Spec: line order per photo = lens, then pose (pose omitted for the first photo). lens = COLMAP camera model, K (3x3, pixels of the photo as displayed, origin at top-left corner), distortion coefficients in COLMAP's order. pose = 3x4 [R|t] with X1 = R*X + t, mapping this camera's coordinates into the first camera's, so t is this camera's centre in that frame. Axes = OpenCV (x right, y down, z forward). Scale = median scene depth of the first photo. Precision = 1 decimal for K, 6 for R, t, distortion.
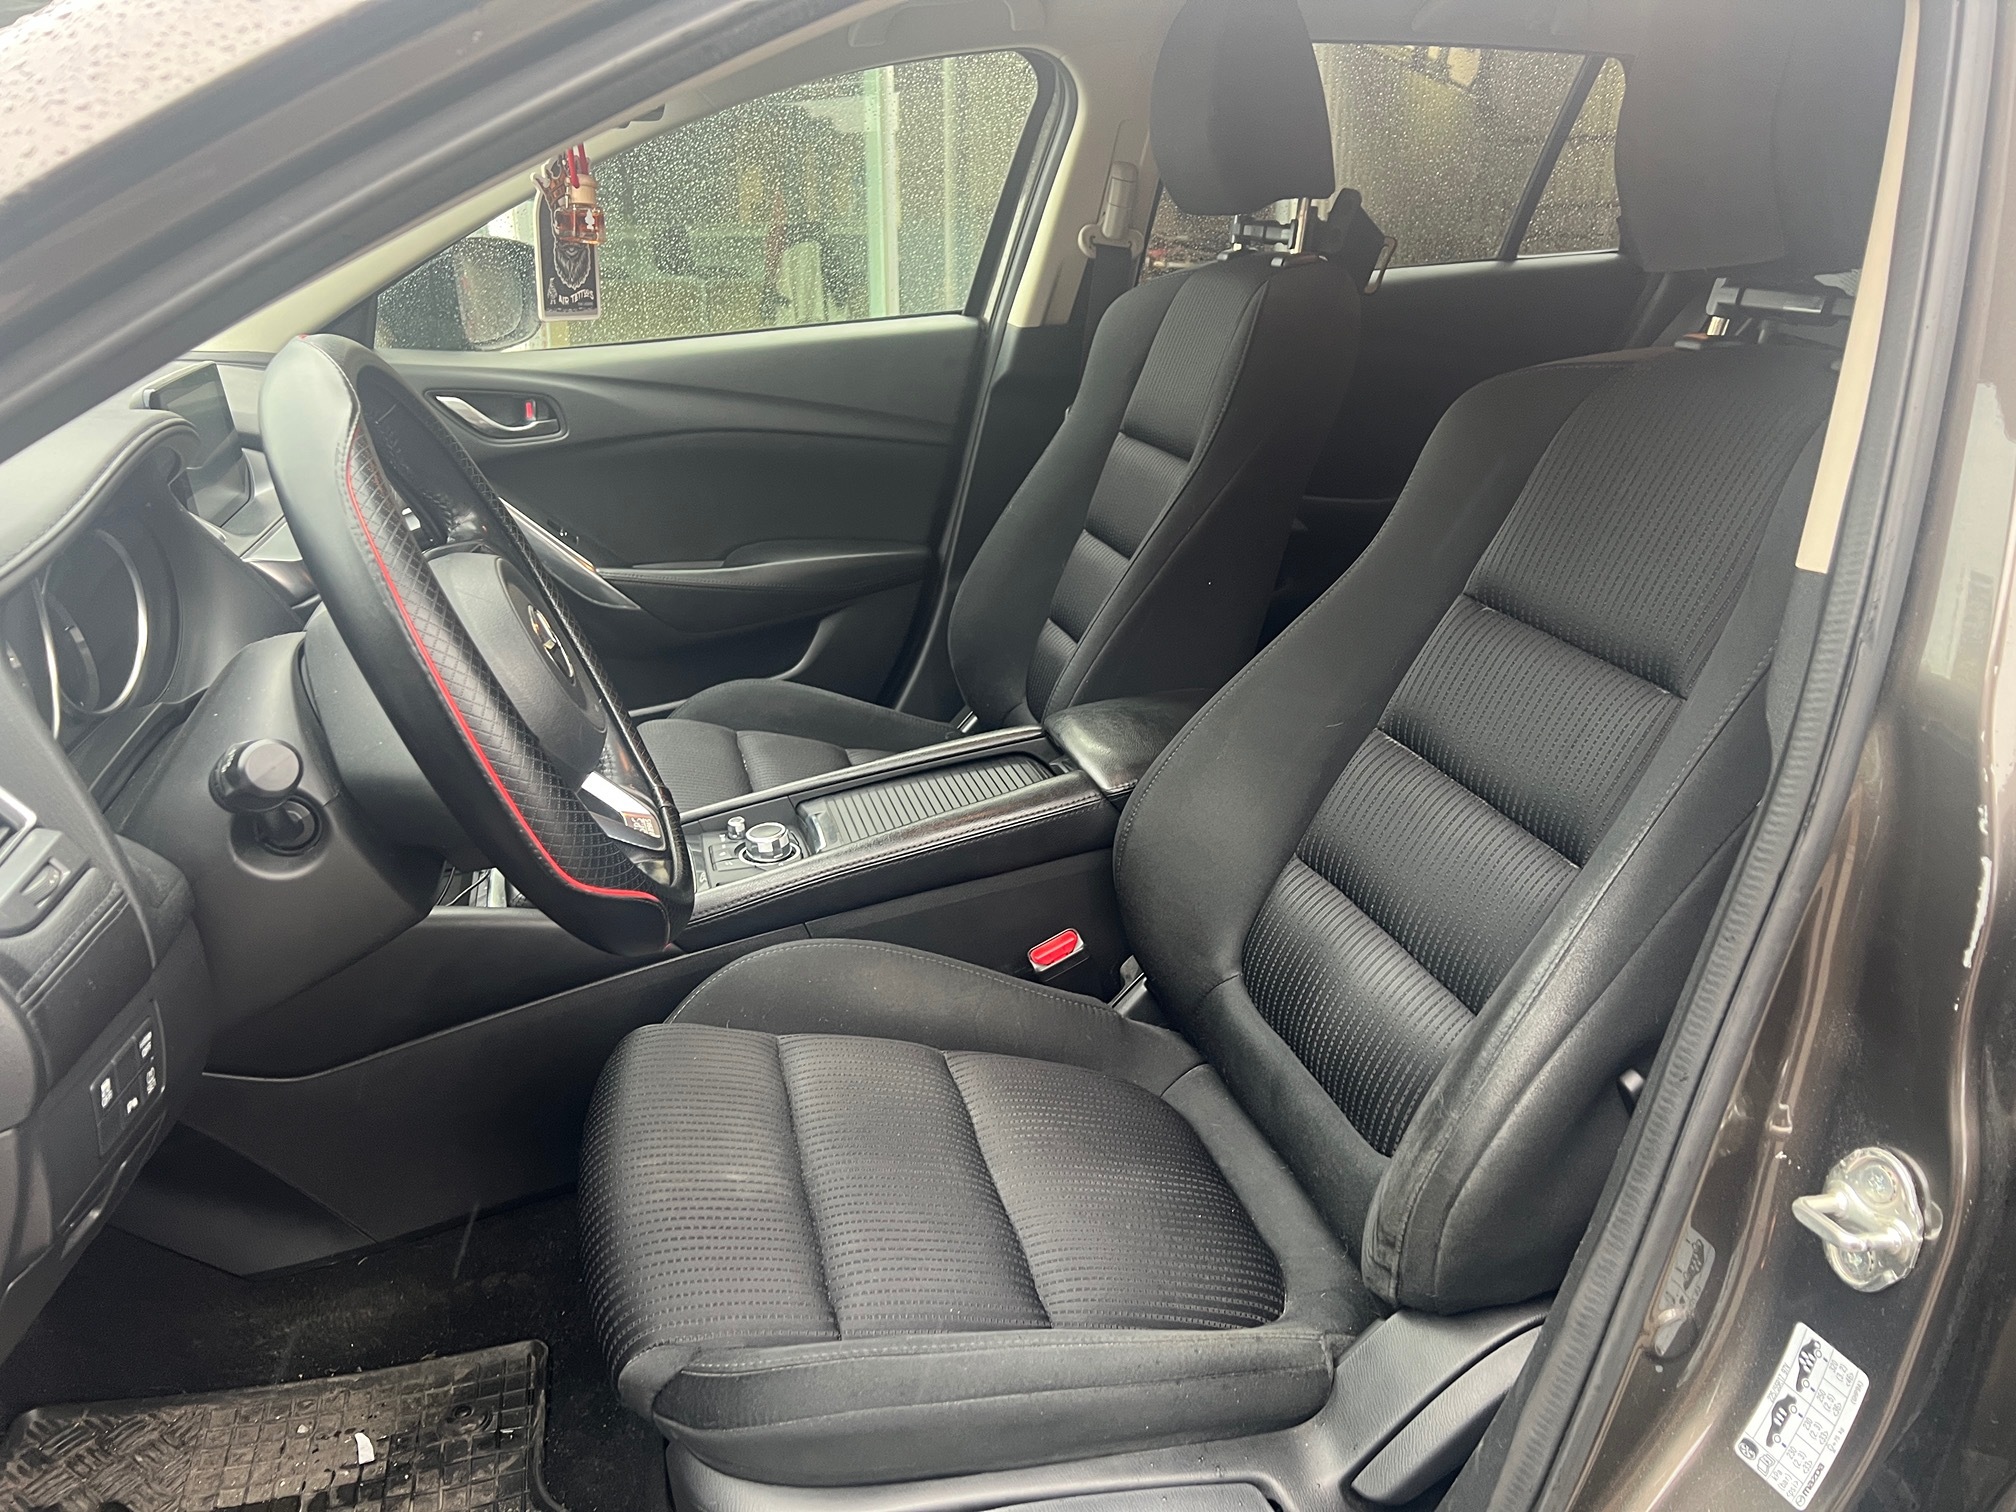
lens RADIAL K [[1529.3, 0, 1014.2], [0, 1529.3, 762.6], [0, 0, 1]] dist [0.049034, -0.054605]
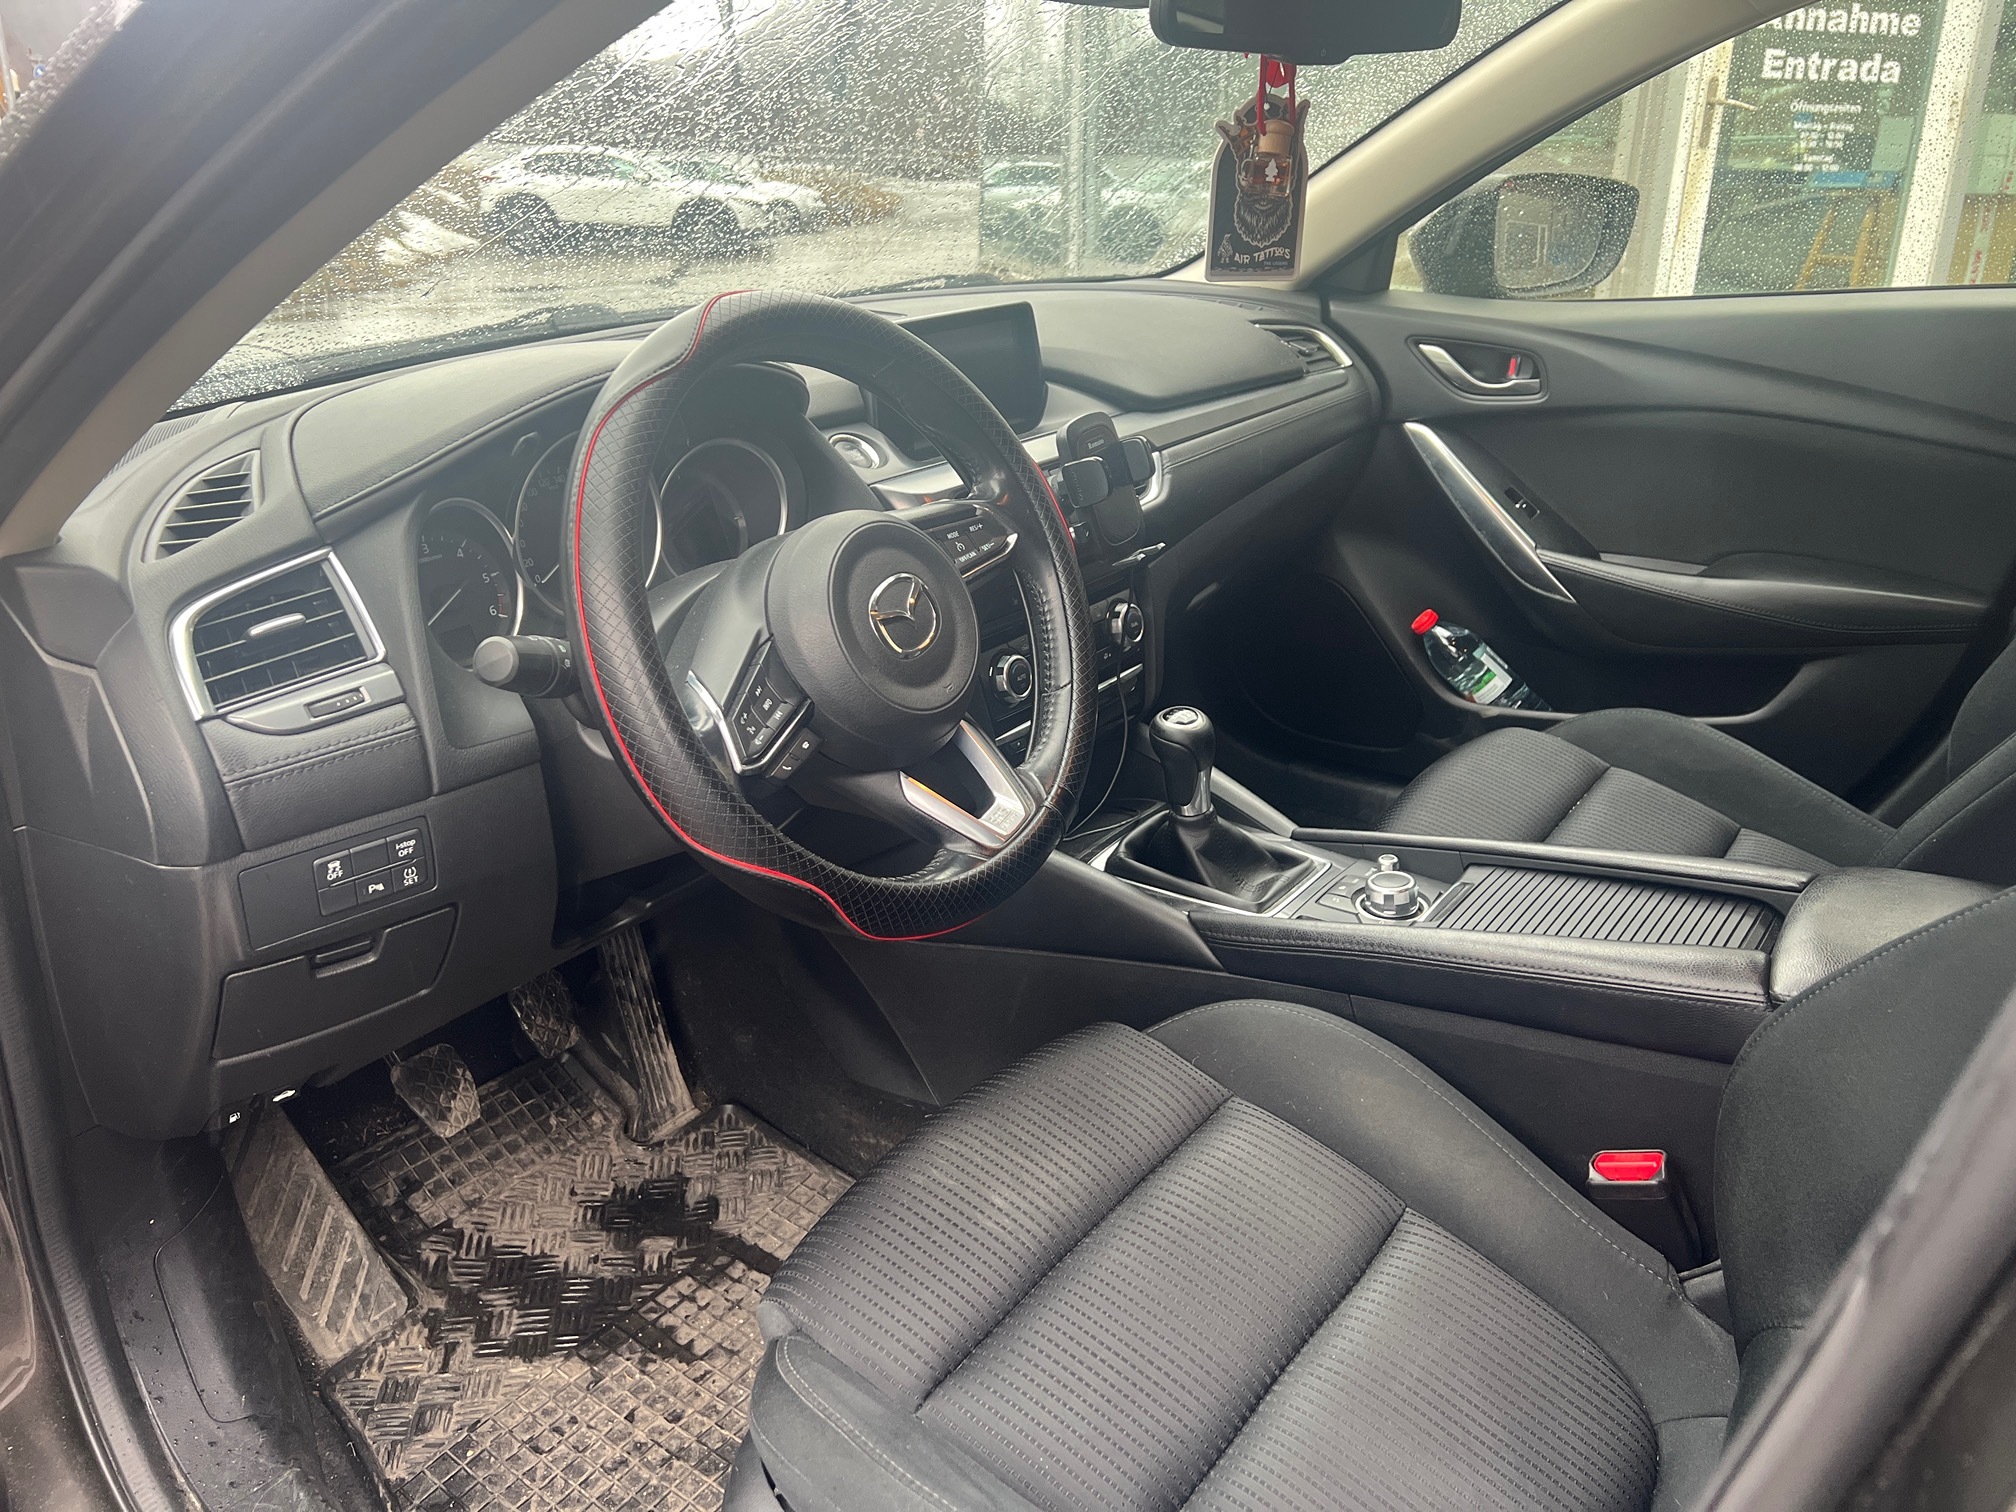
lens RADIAL K [[1529.3, 0, 1017.5], [0, 1529.3, 750.3], [0, 0, 1]] dist [0.049034, -0.054605]
pose [[0.612494, 0.279561, -0.739390, 0.330172], [-0.249019, 0.955987, 0.155173, -0.108067], [0.750227, 0.089080, 0.655152, 0.270942]]
